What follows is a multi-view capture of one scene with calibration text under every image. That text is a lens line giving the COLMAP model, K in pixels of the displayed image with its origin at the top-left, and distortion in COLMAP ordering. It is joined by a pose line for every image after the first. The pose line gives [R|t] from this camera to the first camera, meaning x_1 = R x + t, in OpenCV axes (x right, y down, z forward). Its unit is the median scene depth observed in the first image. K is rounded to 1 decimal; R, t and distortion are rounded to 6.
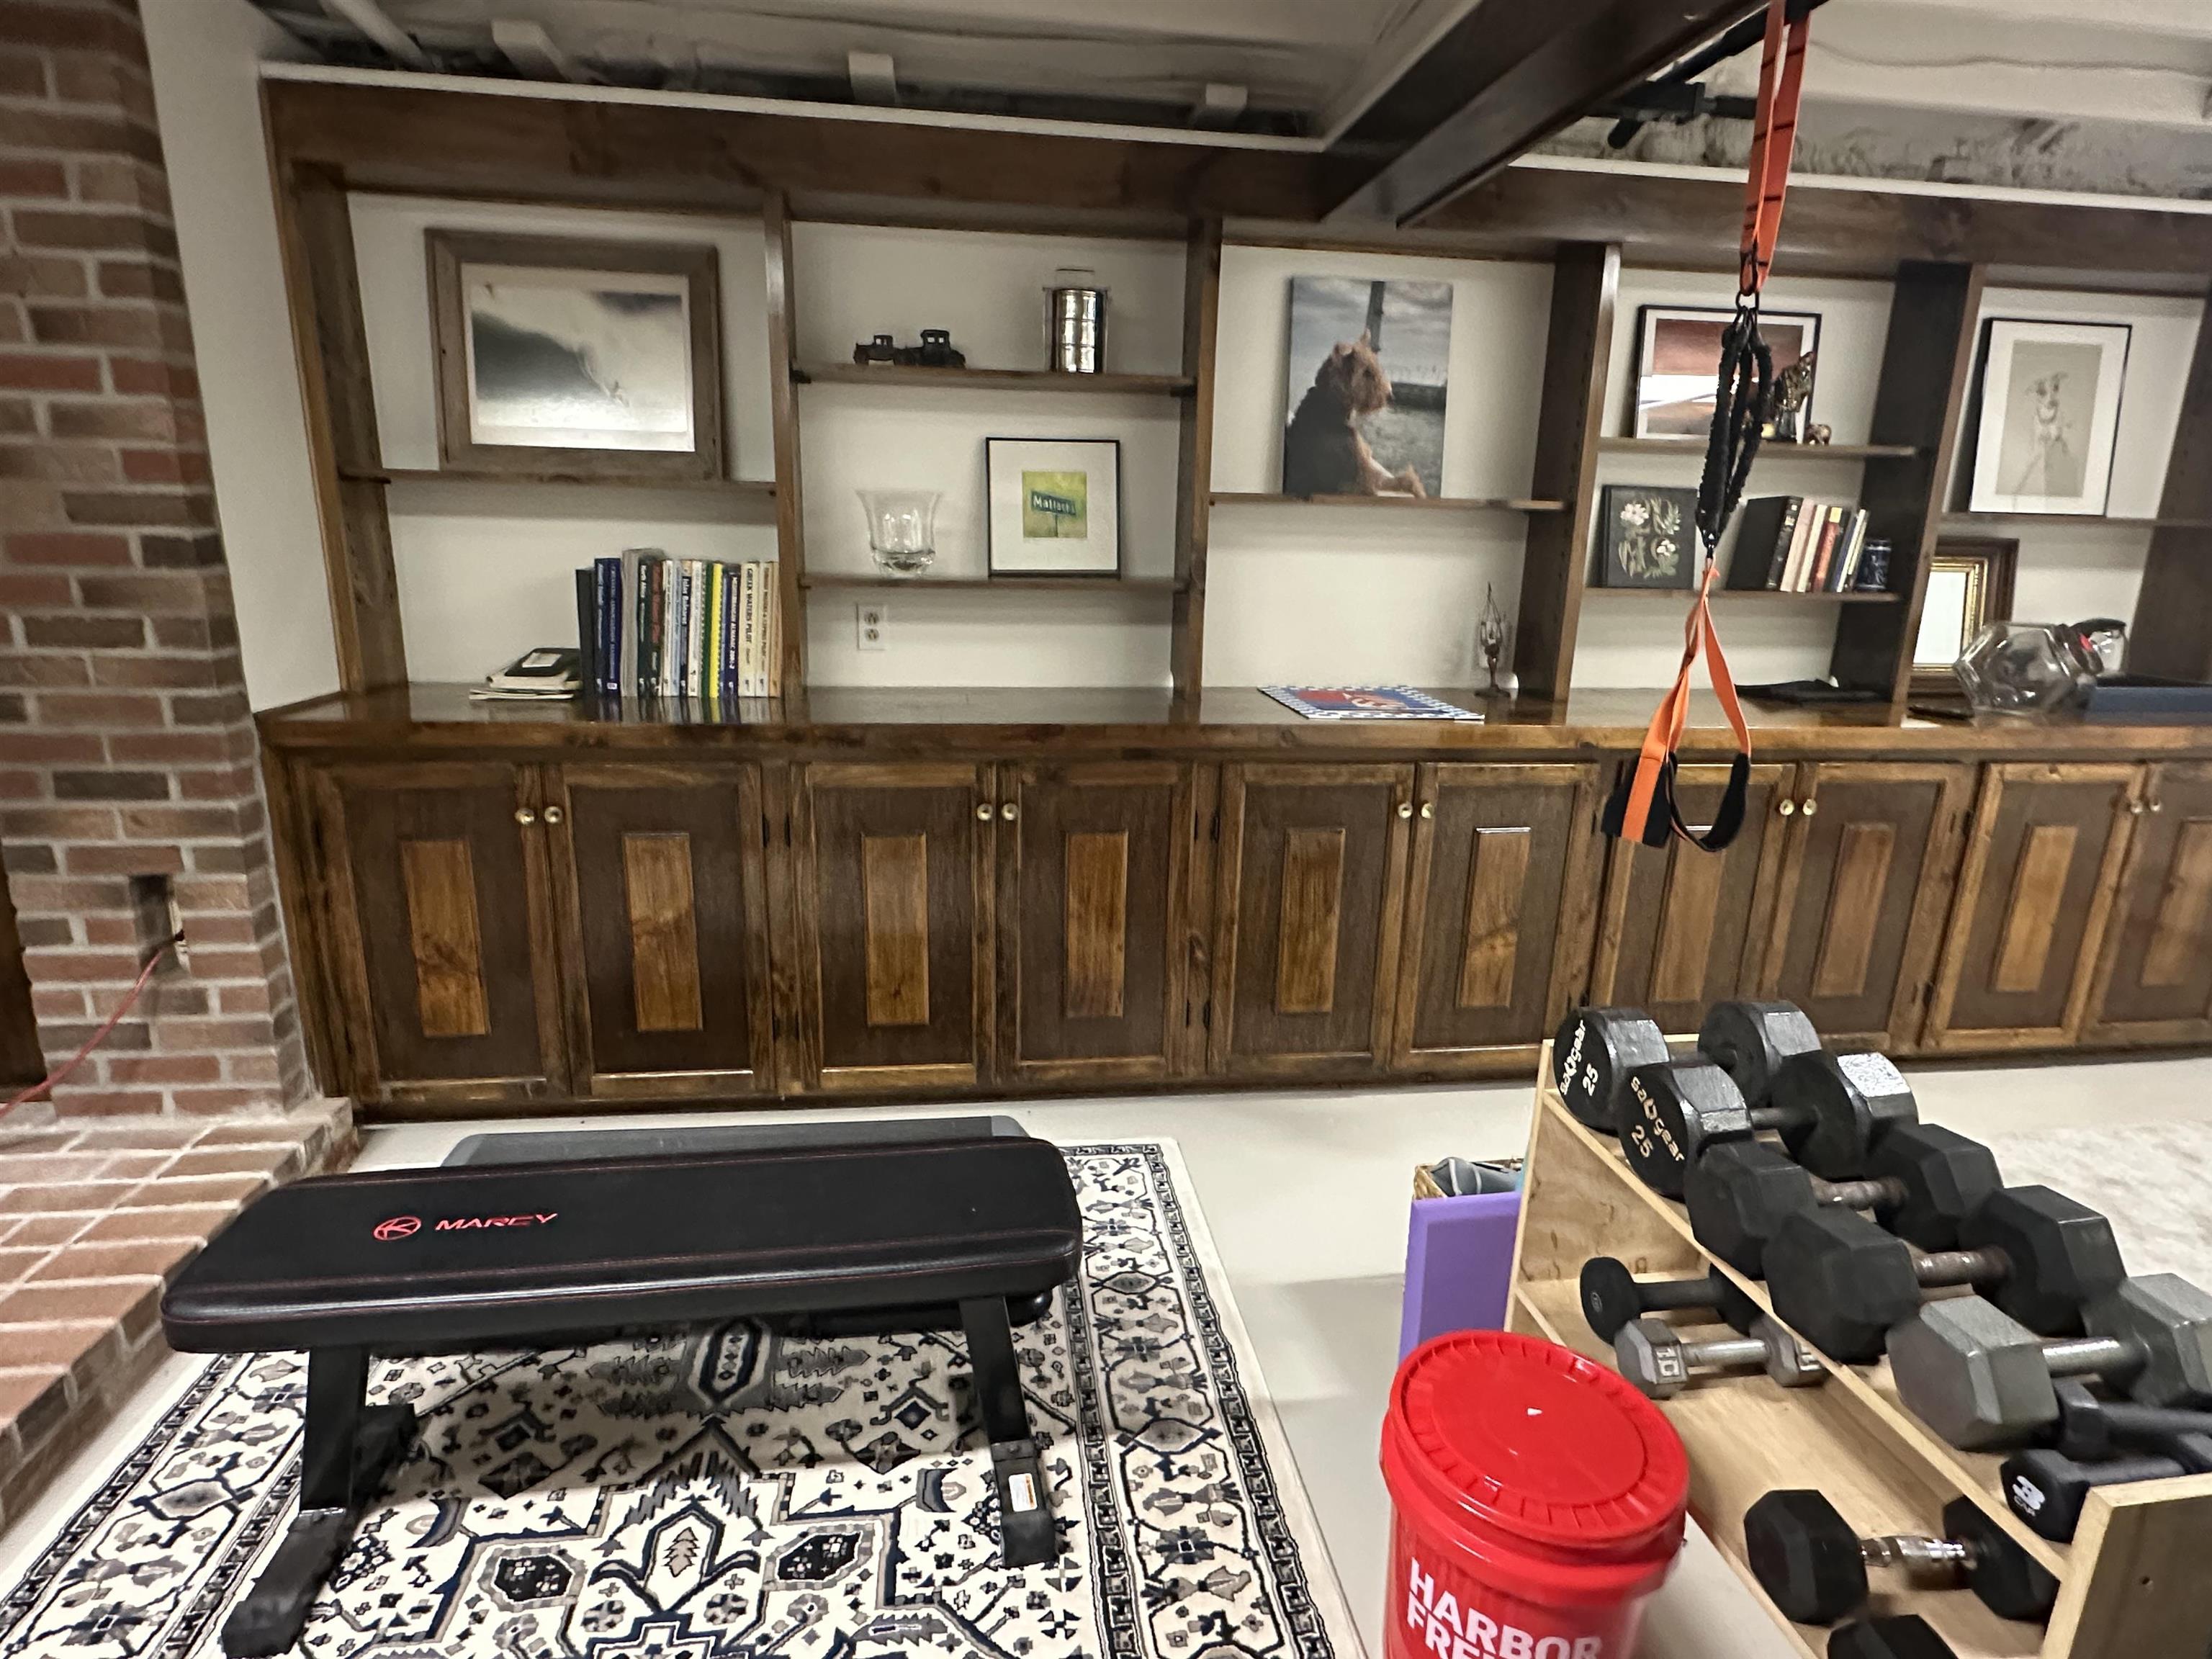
lens RADIAL K [[1194.5, 0, 1107.3], [0, 1194.5, 841.4], [0, 0, 1]] dist [-0.008133, 0.002023]
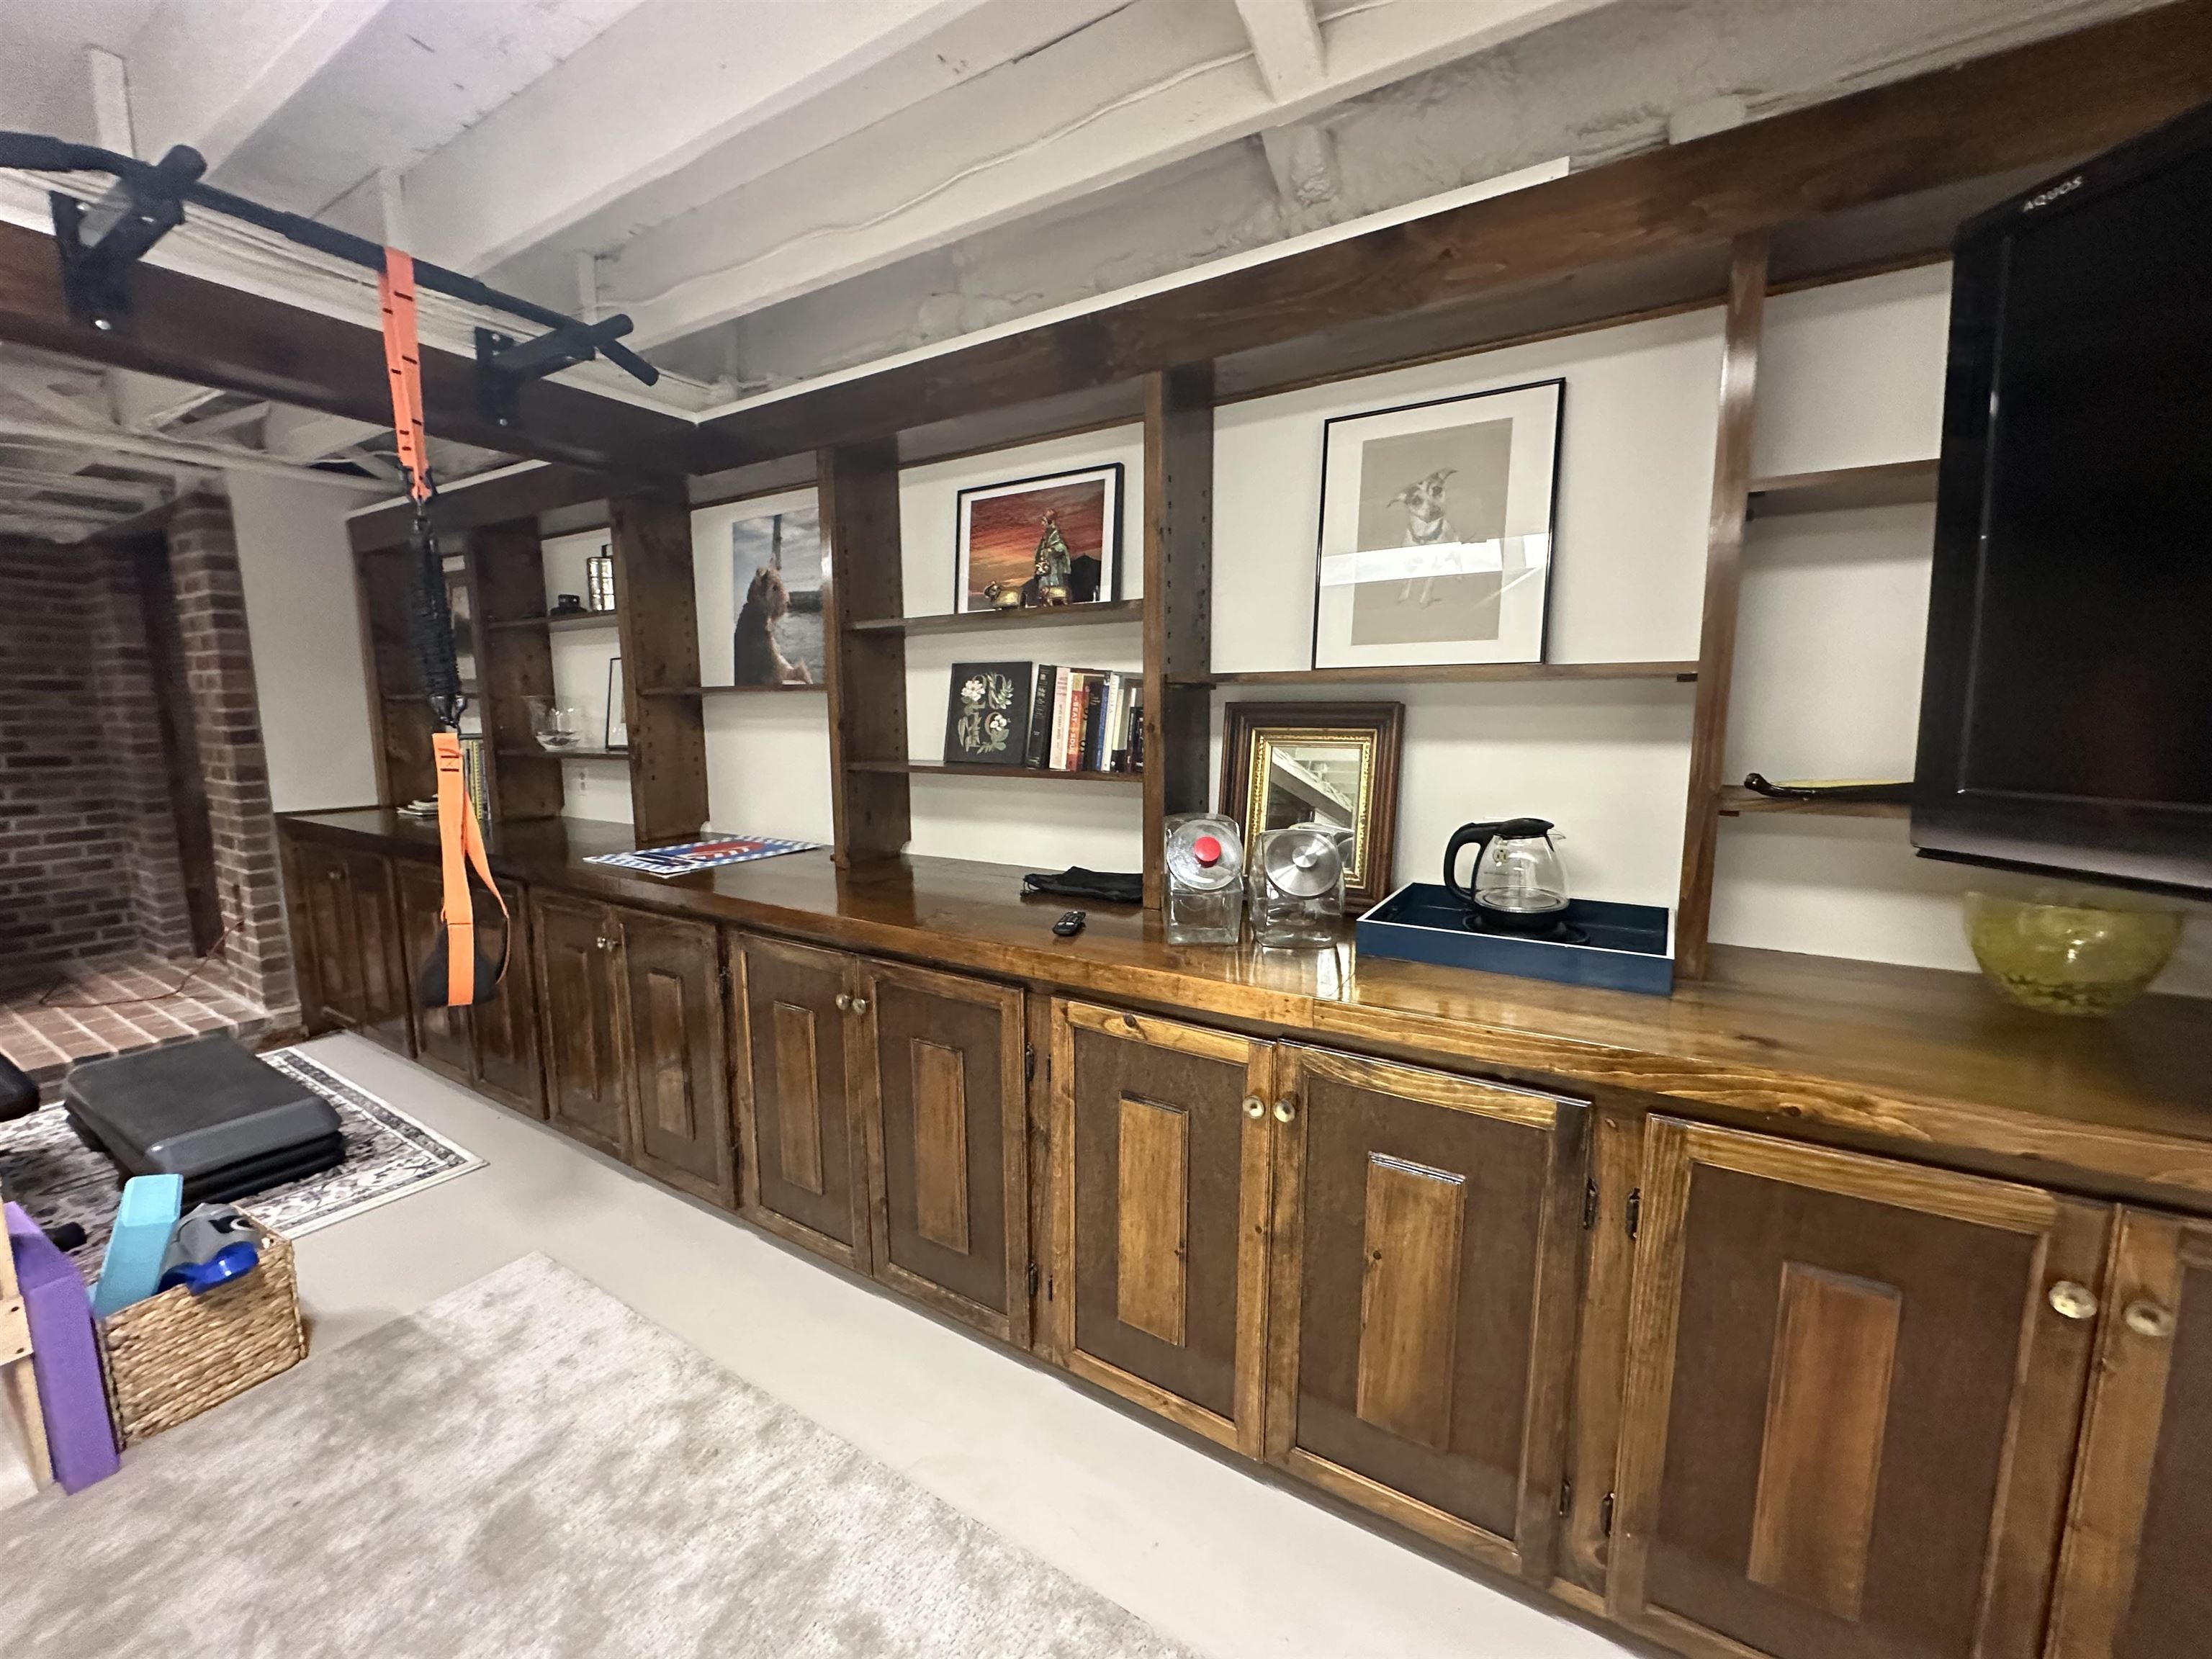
lens RADIAL K [[882.5, 0, 1108.2], [0, 882.5, 831.1], [0, 0, 1]] dist [-0.008974, 0.000190]
pose [[0.777644, 0.062086, -0.625632, 1.067499], [-0.139198, 0.987418, -0.075031, -0.126448], [0.613102, 0.145434, 0.776502, 0.547357]]
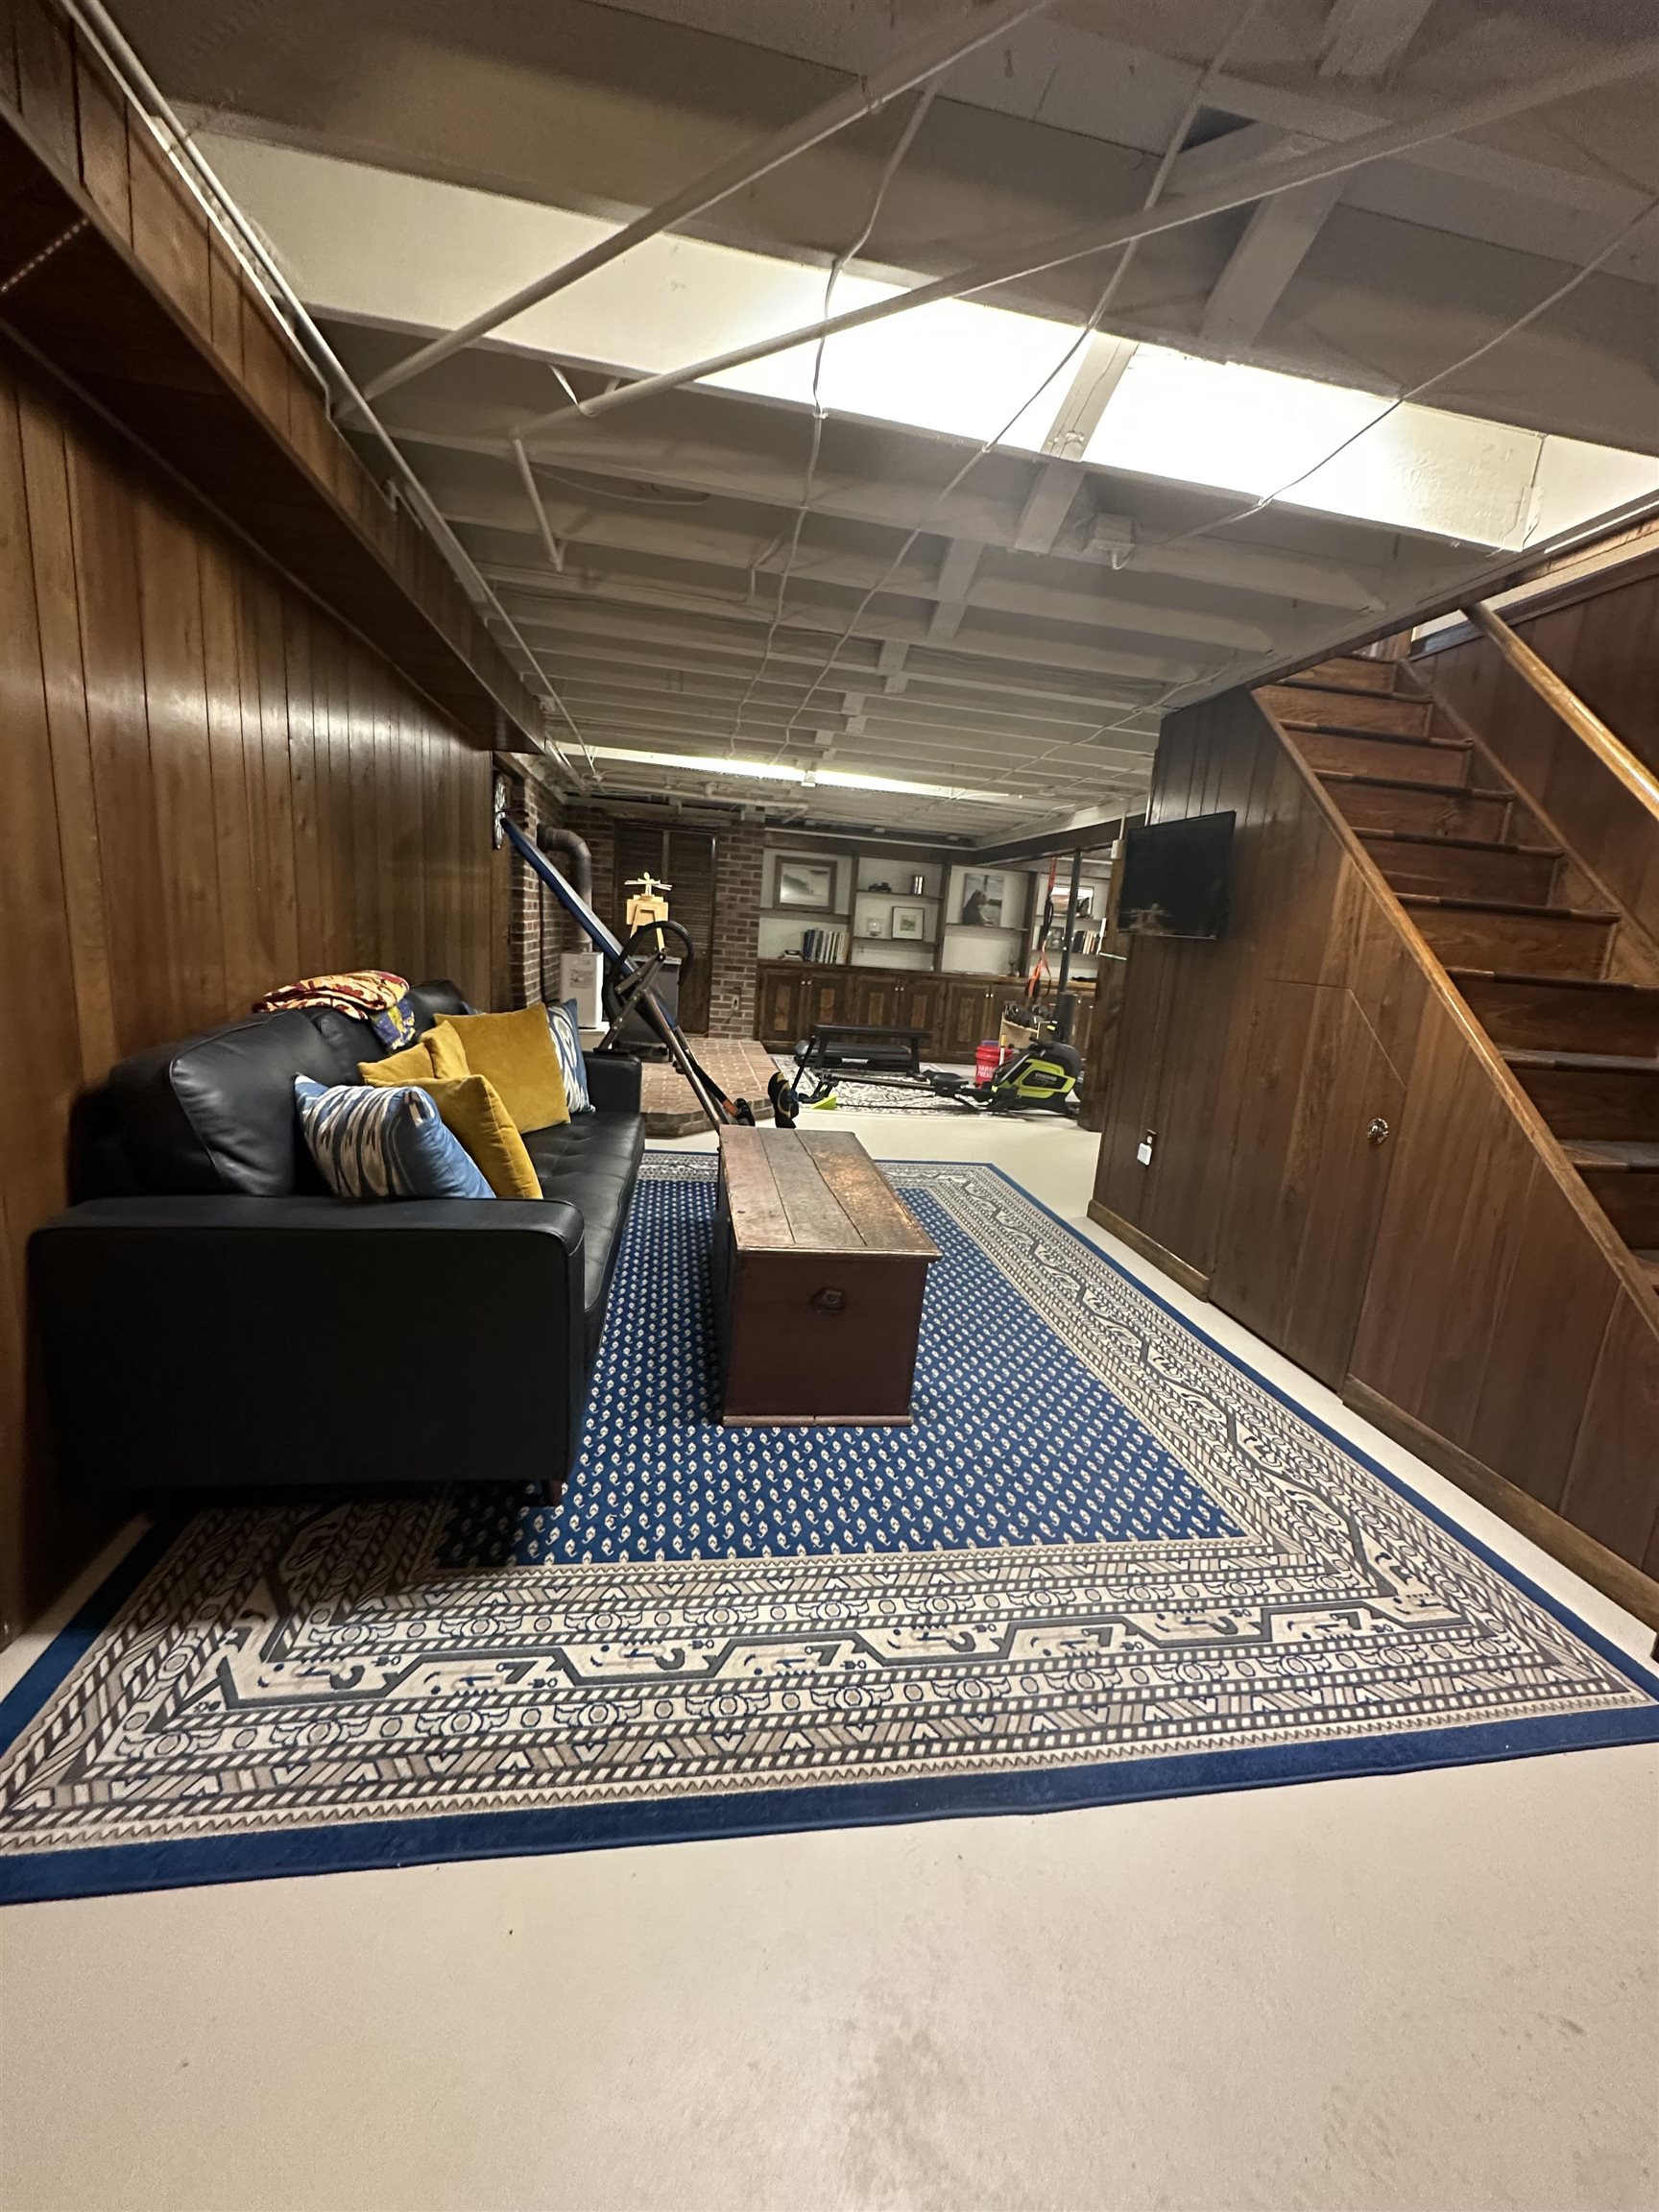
lens RADIAL K [[882.5, 0, 833.5], [0, 882.5, 1102.1], [0, 0, 1]] dist [-0.008974, 0.000190]
pose [[0.998091, 0.046982, 0.040093, -0.398444], [-0.044445, 0.997087, -0.061986, 0.543773], [-0.042888, 0.060086, 0.997271, -2.023694]]
